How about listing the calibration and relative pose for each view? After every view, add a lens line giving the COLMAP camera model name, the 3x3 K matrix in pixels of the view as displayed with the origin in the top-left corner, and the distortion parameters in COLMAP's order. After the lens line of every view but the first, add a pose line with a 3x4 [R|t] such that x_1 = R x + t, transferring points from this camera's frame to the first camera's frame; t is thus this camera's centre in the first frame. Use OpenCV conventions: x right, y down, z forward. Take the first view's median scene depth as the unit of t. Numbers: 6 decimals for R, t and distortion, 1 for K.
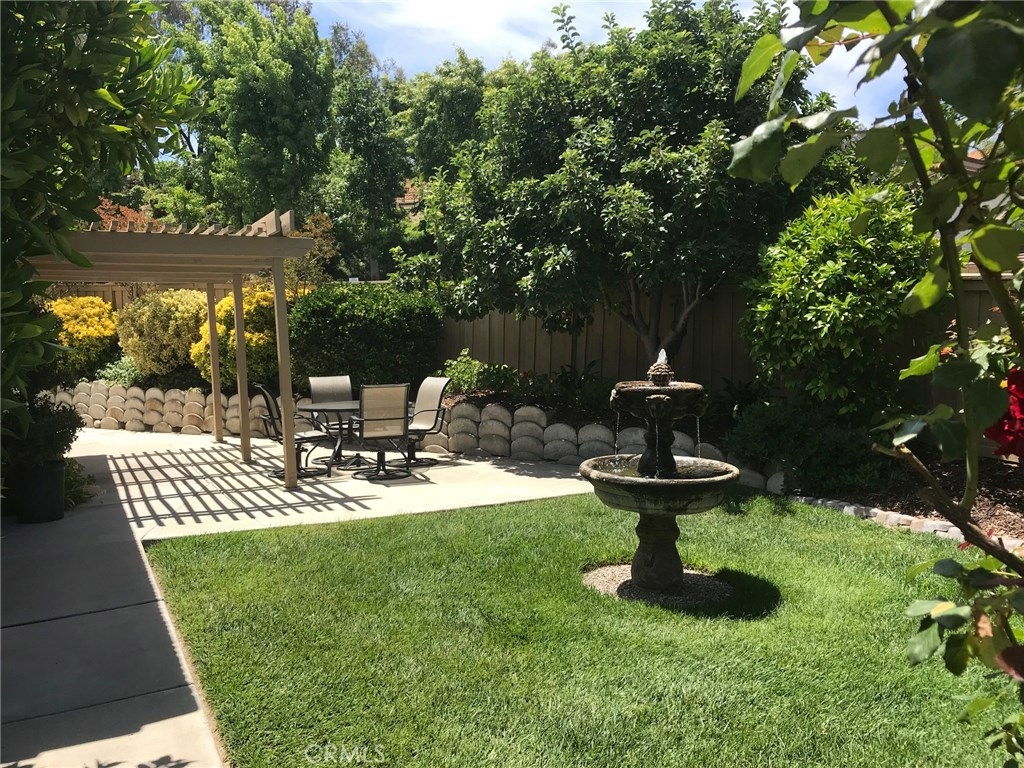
lens RADIAL K [[819.2, 0, 490.4], [0, 819.2, 392.1], [0, 0, 1]] dist [-0.002543, 0.022557]
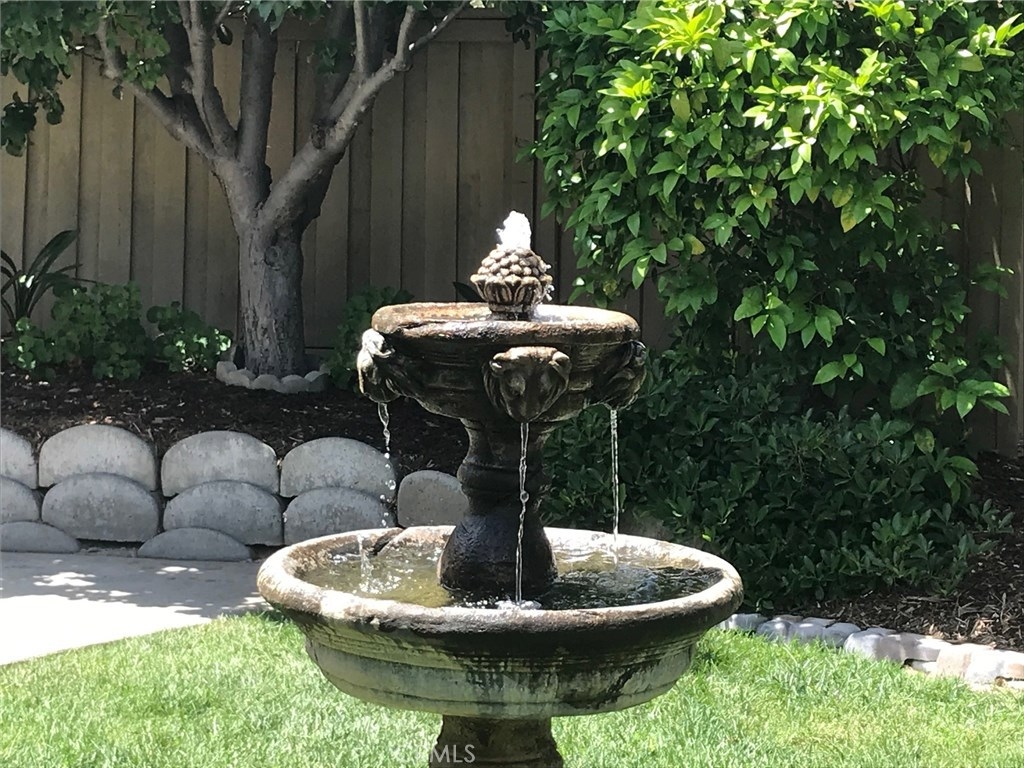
lens RADIAL K [[2250.8, 0, 511.7], [0, 2250.8, 379.0], [0, 0, 1]] dist [0.222765, 0.000000]
pose [[0.923075, -0.020080, 0.384096, -0.094489], [0.009460, 0.999519, 0.029518, -0.006977], [-0.384504, -0.023614, 0.922821, 0.122064]]
